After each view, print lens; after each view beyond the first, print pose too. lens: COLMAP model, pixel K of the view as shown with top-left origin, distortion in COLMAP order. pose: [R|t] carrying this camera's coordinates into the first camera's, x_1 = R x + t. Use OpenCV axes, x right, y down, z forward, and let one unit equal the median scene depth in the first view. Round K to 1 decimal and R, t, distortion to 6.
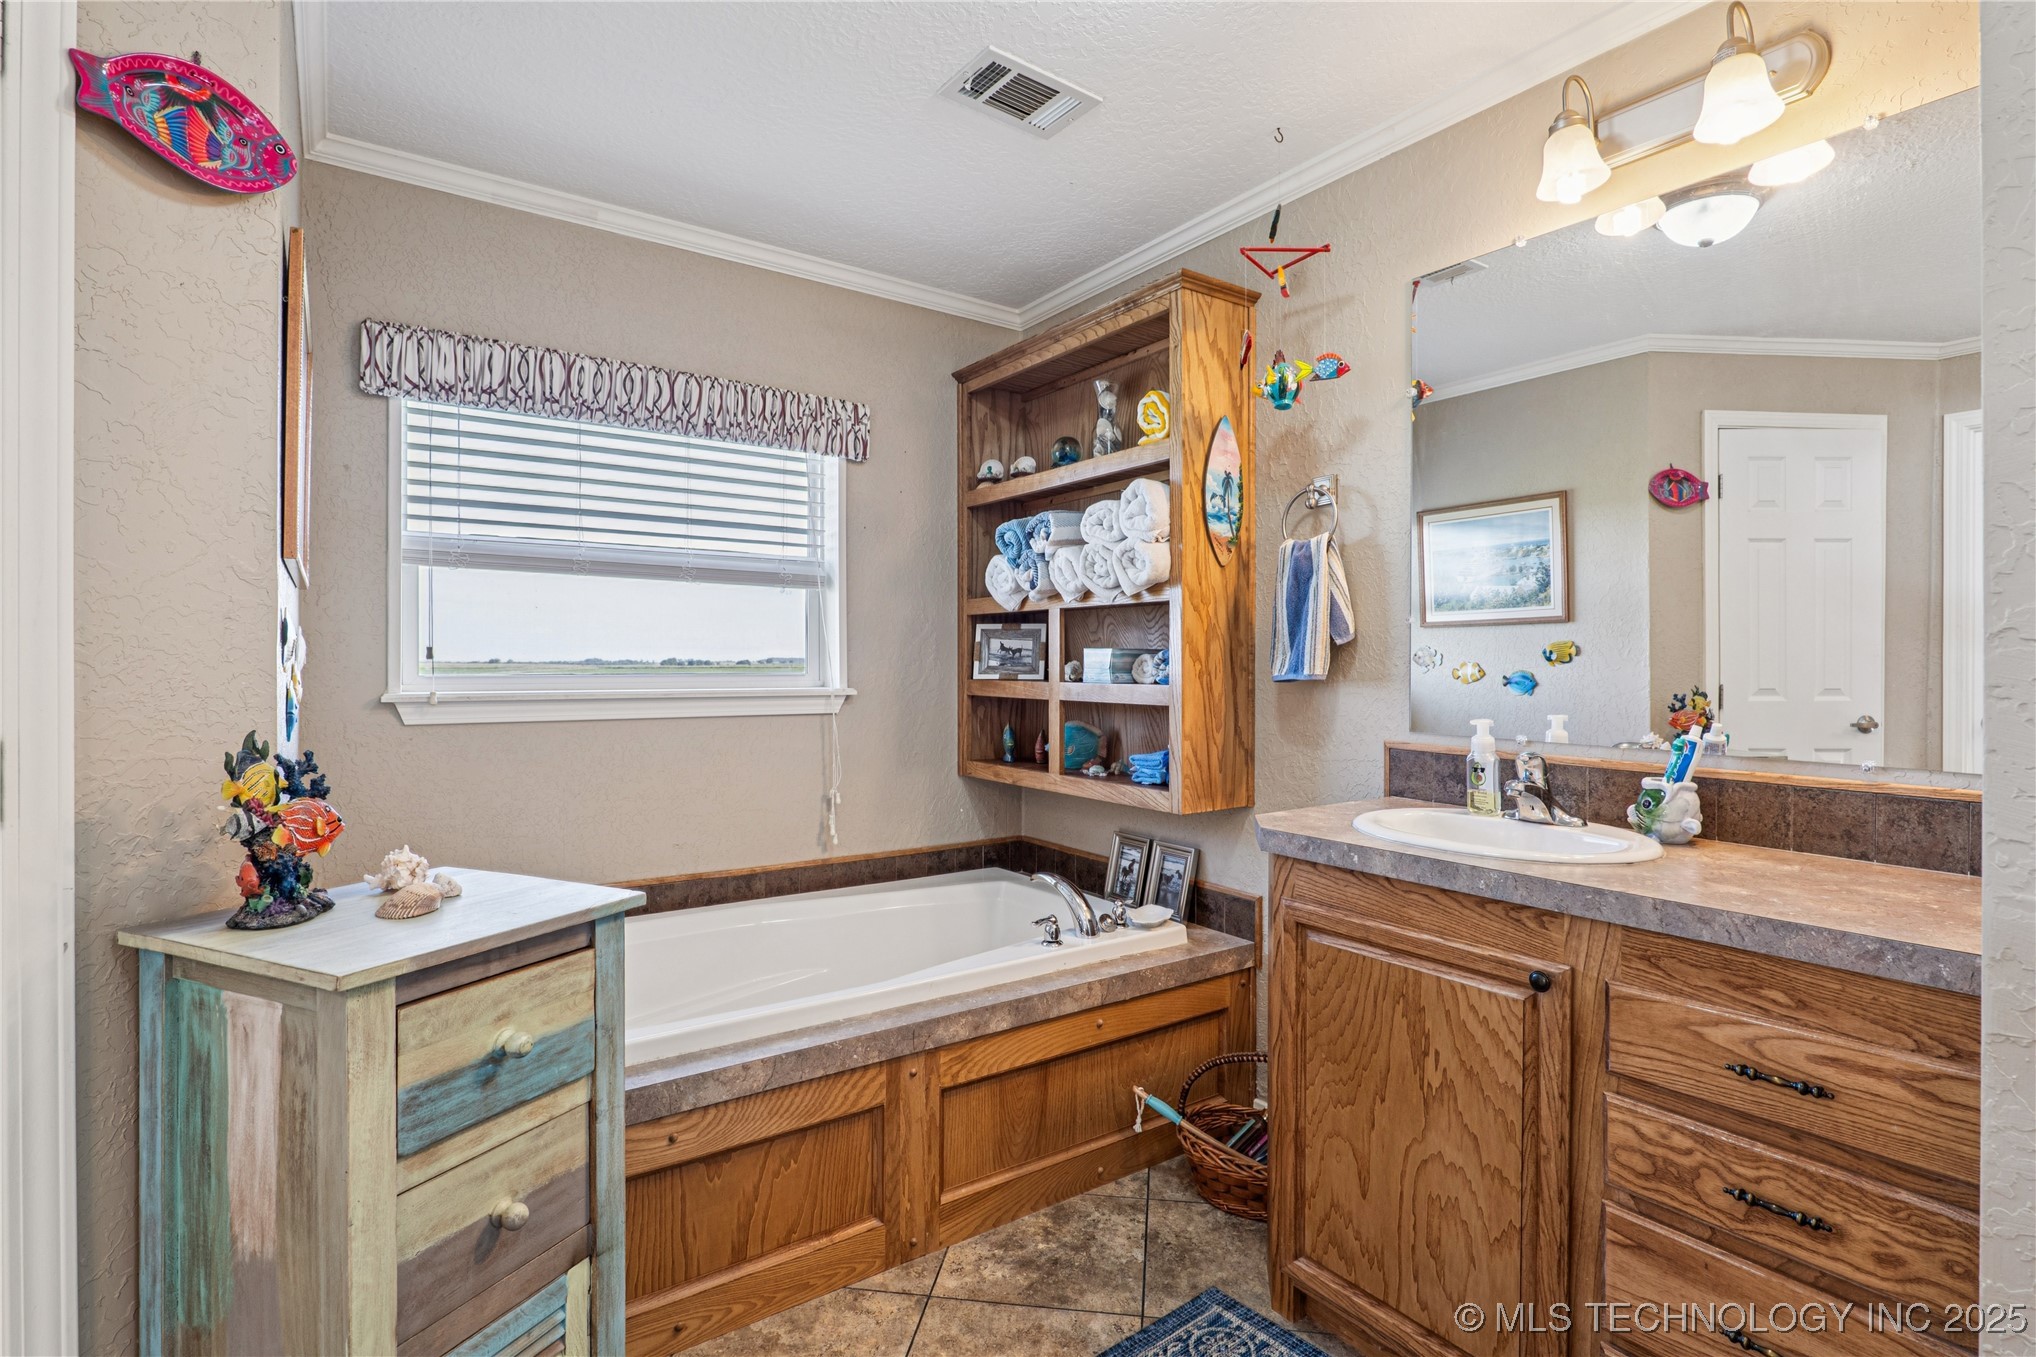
lens RADIAL K [[958.9, 0, 1010.8], [0, 958.9, 662.4], [0, 0, 1]] dist [-0.023203, 0.006251]
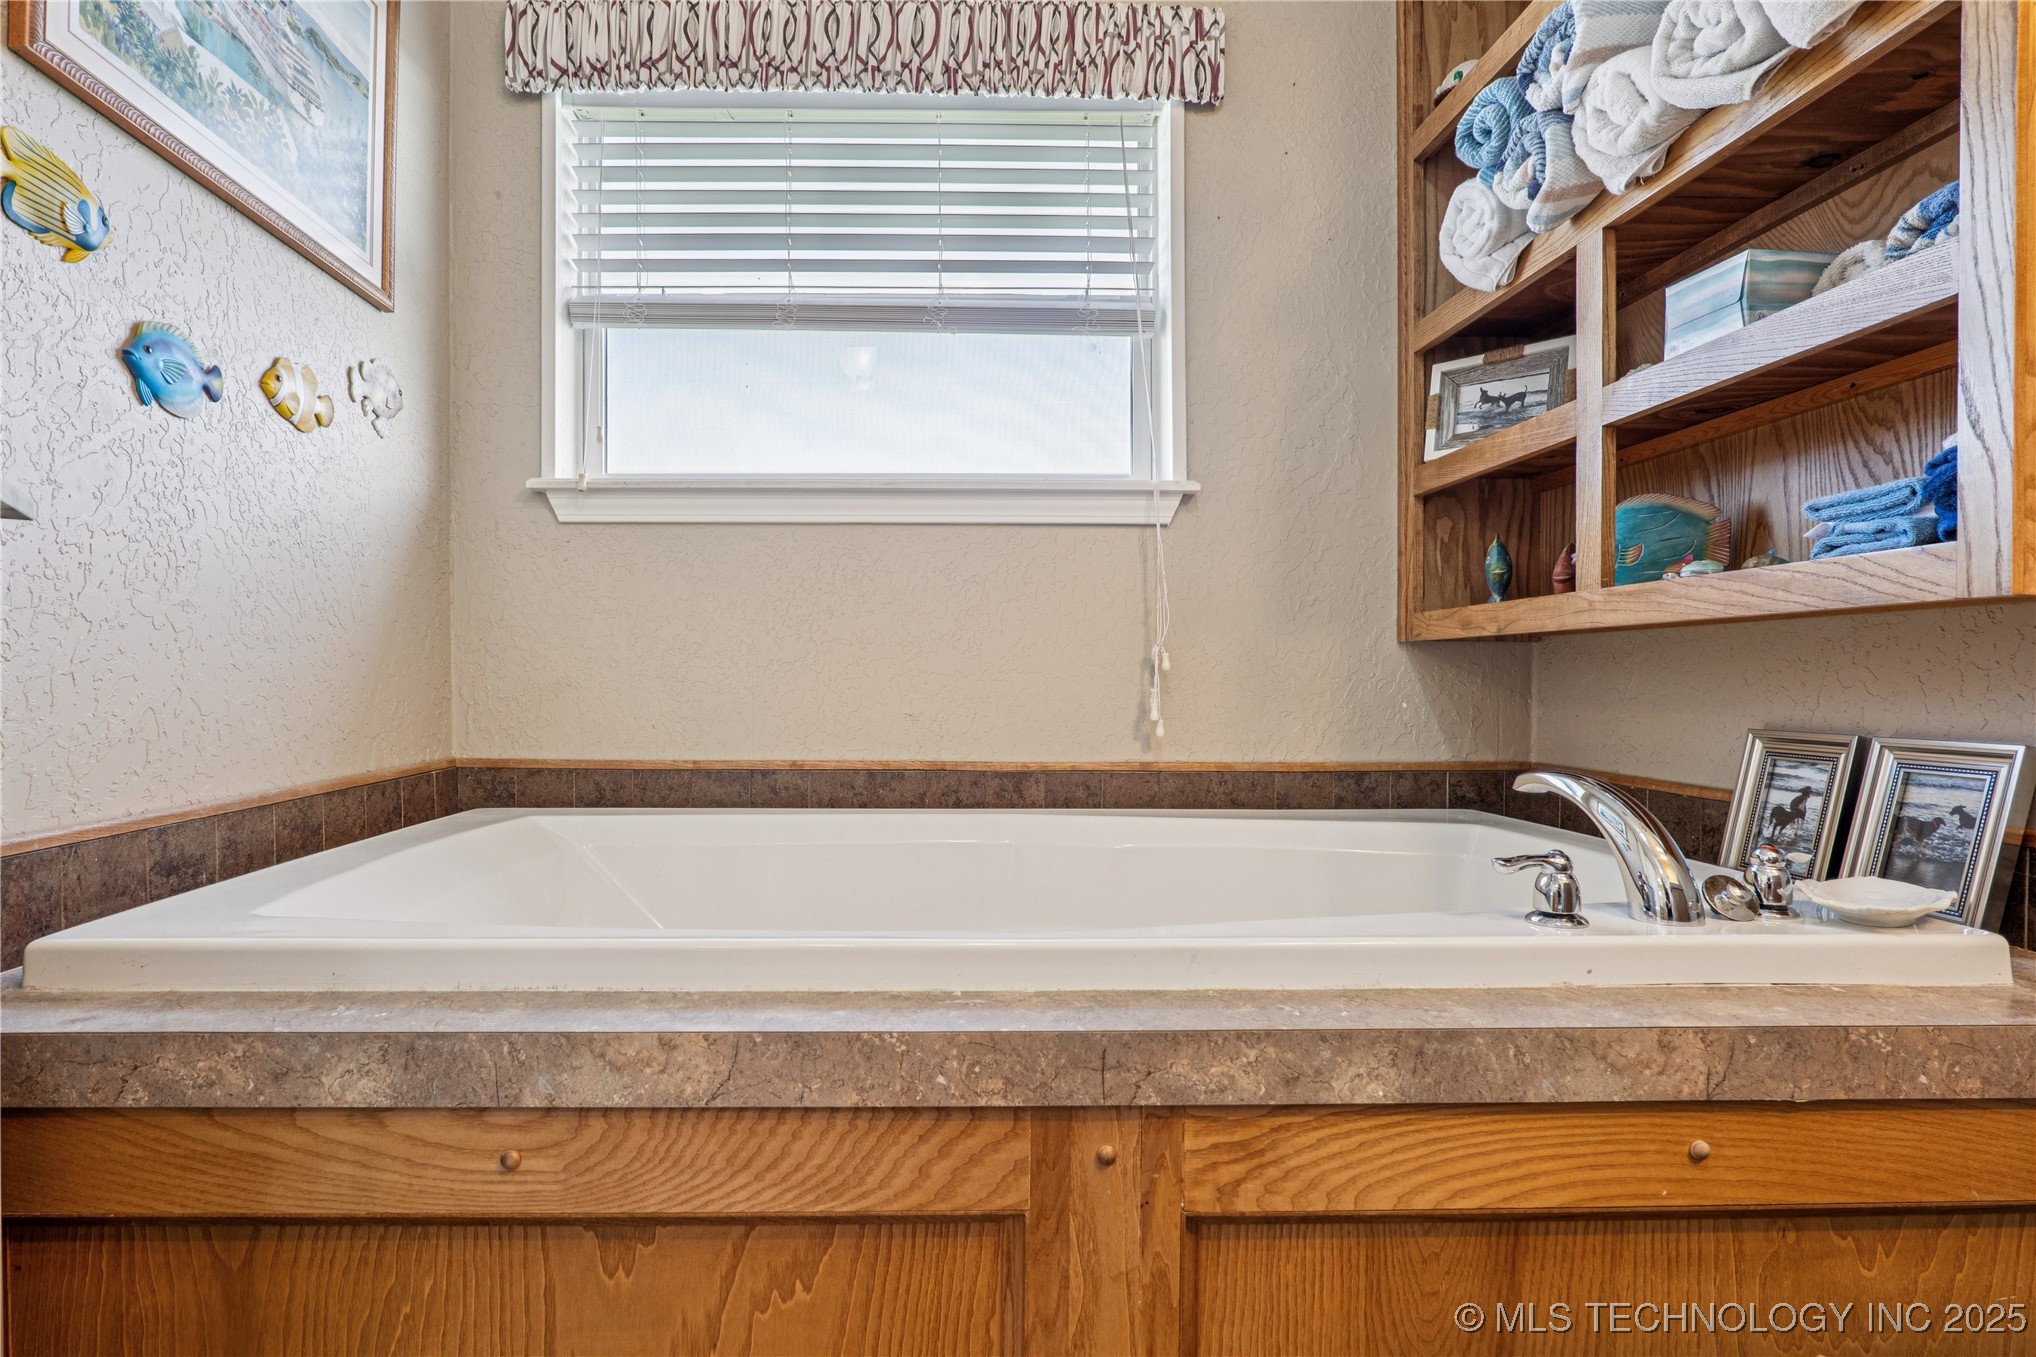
lens RADIAL K [[958.9, 0, 953.1], [0, 958.9, 695.6], [0, 0, 1]] dist [-0.023203, 0.006251]
pose [[0.832962, 0.006948, -0.553287, 0.052243], [0.001155, 0.999897, 0.014294, 0.192610], [0.553329, -0.012546, 0.832868, 0.527083]]
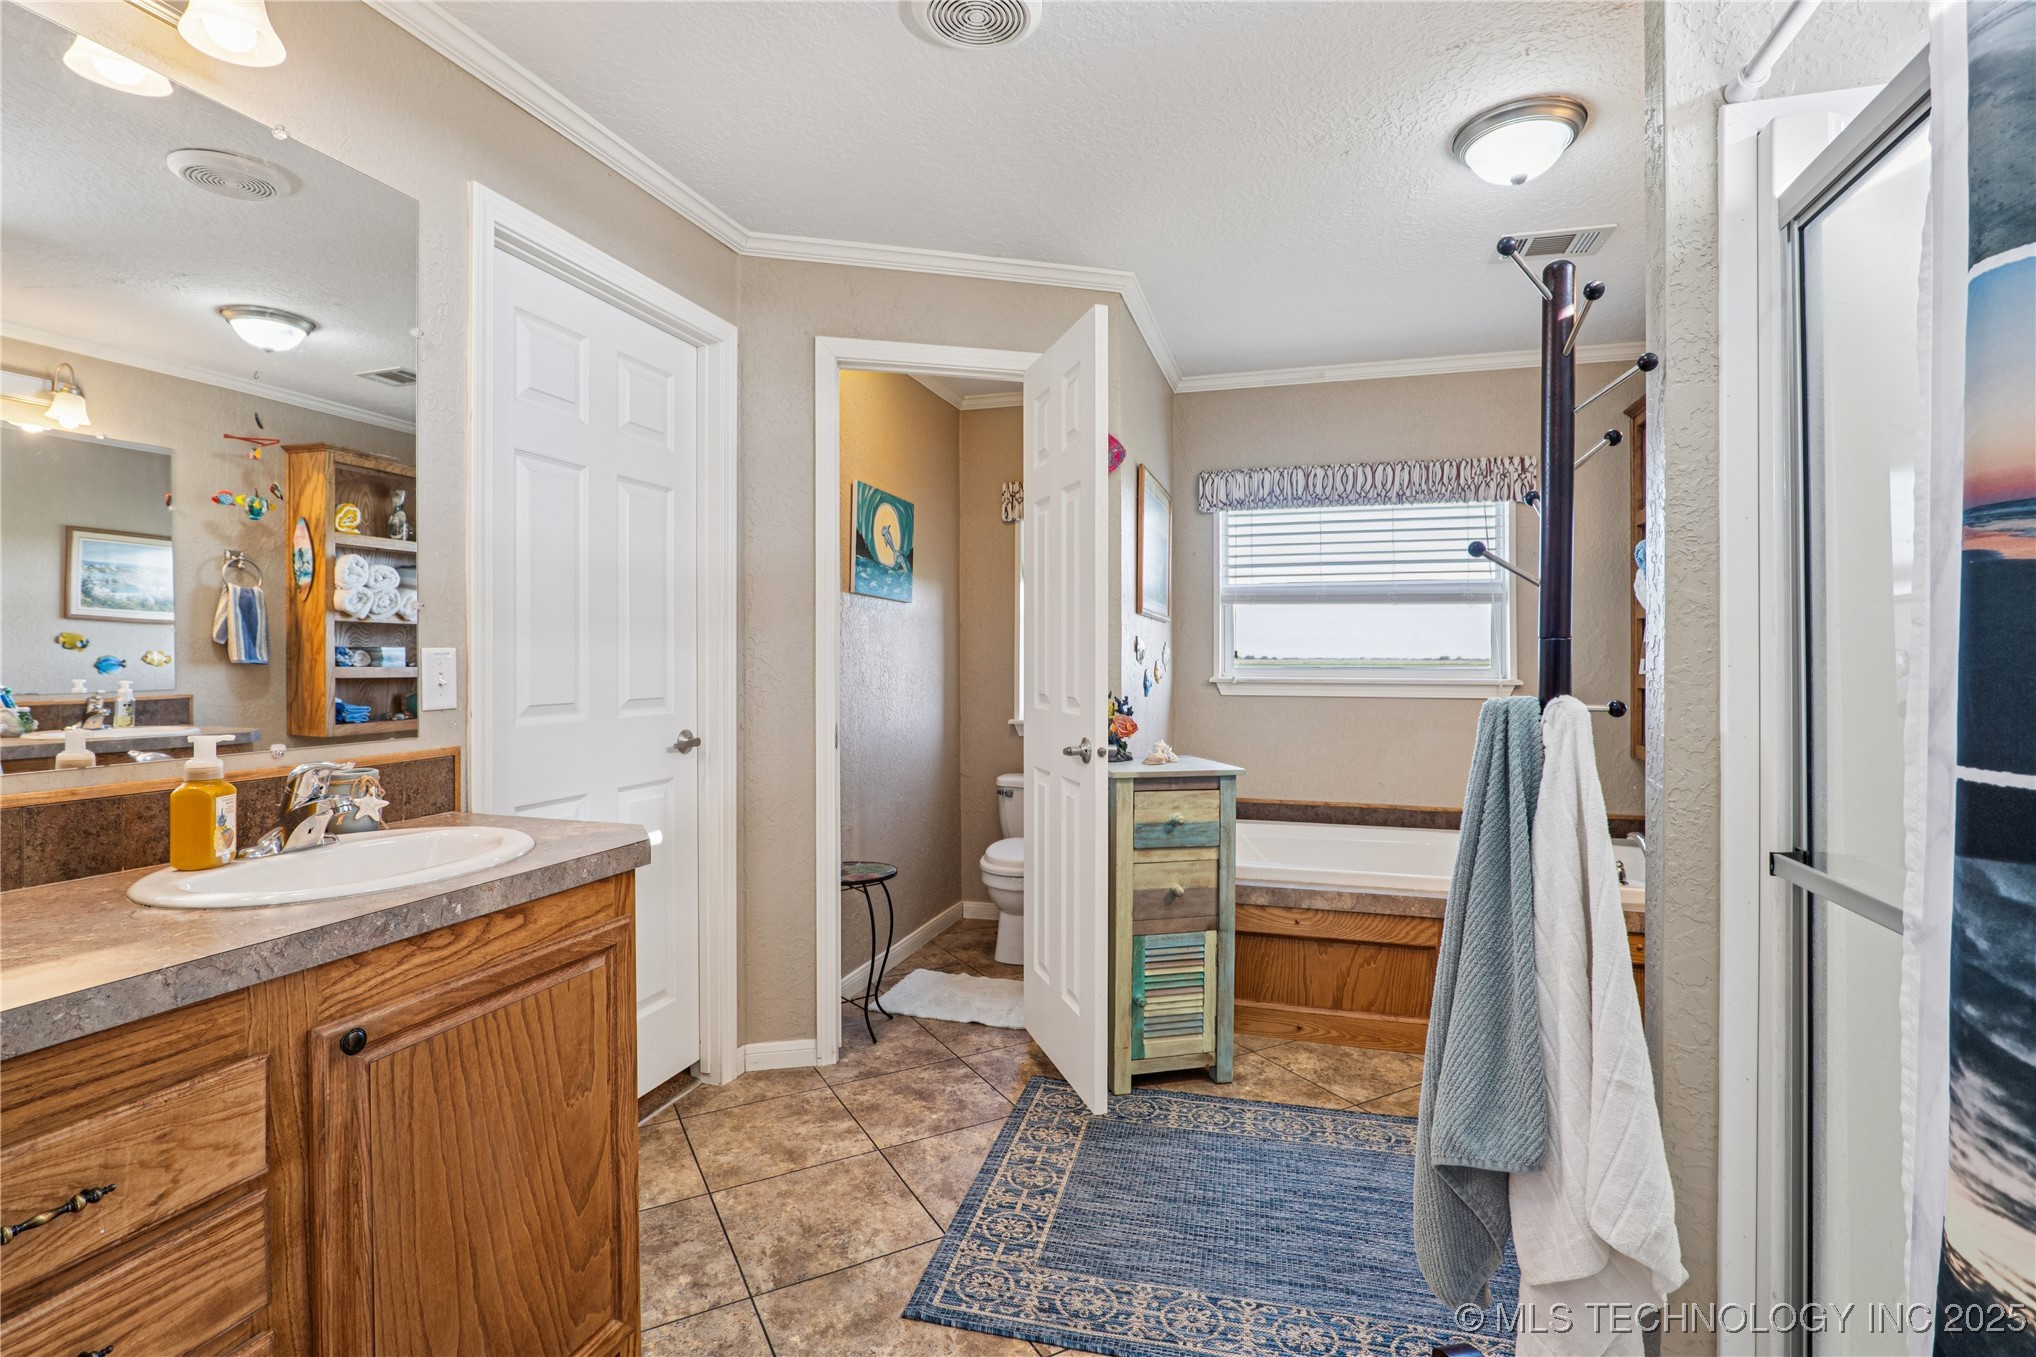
lens RADIAL K [[958.9, 0, 1047.4], [0, 958.9, 656.8], [0, 0, 1]] dist [-0.023203, 0.006251]
pose [[0.622417, -0.003435, -0.782678, 0.555387], [0.001521, 0.999994, -0.003179, -0.000727], [0.782684, 0.000788, 0.622419, -0.365399]]
